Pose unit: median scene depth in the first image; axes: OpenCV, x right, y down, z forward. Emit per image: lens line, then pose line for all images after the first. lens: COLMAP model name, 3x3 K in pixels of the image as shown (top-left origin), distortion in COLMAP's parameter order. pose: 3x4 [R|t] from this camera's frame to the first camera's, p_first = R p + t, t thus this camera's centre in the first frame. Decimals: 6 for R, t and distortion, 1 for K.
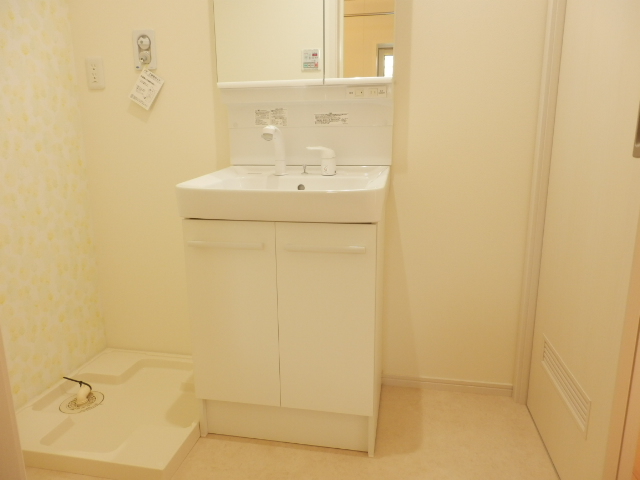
lens RADIAL K [[446.9, 0, 320.0], [0, 446.9, 240.0], [0, 0, 1]] dist [0.004389, 0.001202]
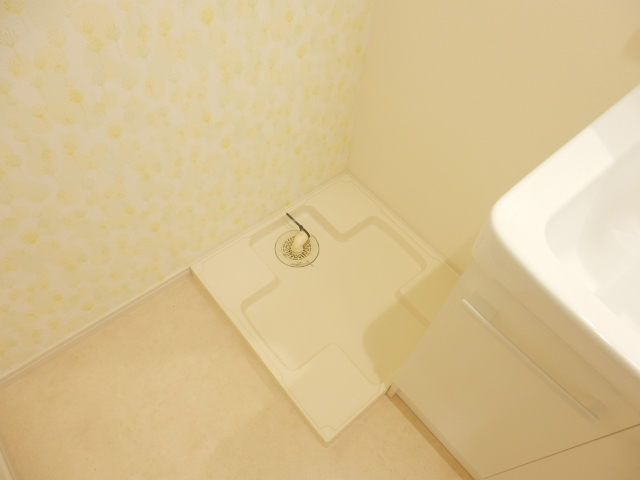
lens RADIAL K [[448.2, 0, 322.1], [0, 448.2, 237.5], [0, 0, 1]] dist [0.000751, 0.000726]
pose [[0.778337, 0.548831, -0.304918, -0.235725], [-0.206546, 0.682454, 0.701139, -0.286054], [0.592899, -0.482743, 0.644538, 0.471111]]
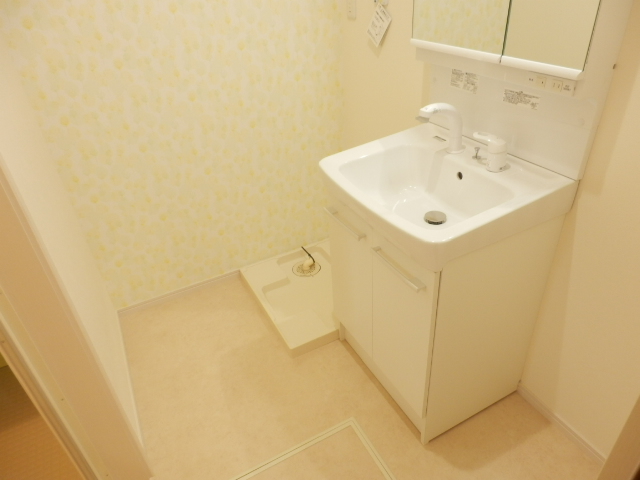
lens RADIAL K [[448.2, 0, 322.1], [0, 448.2, 237.5], [0, 0, 1]] dist [0.000751, 0.000726]
pose [[0.628932, 0.395815, -0.669160, 0.405844], [-0.113996, 0.898346, 0.424239, -0.329789], [0.769057, -0.190536, 0.610120, 0.200029]]
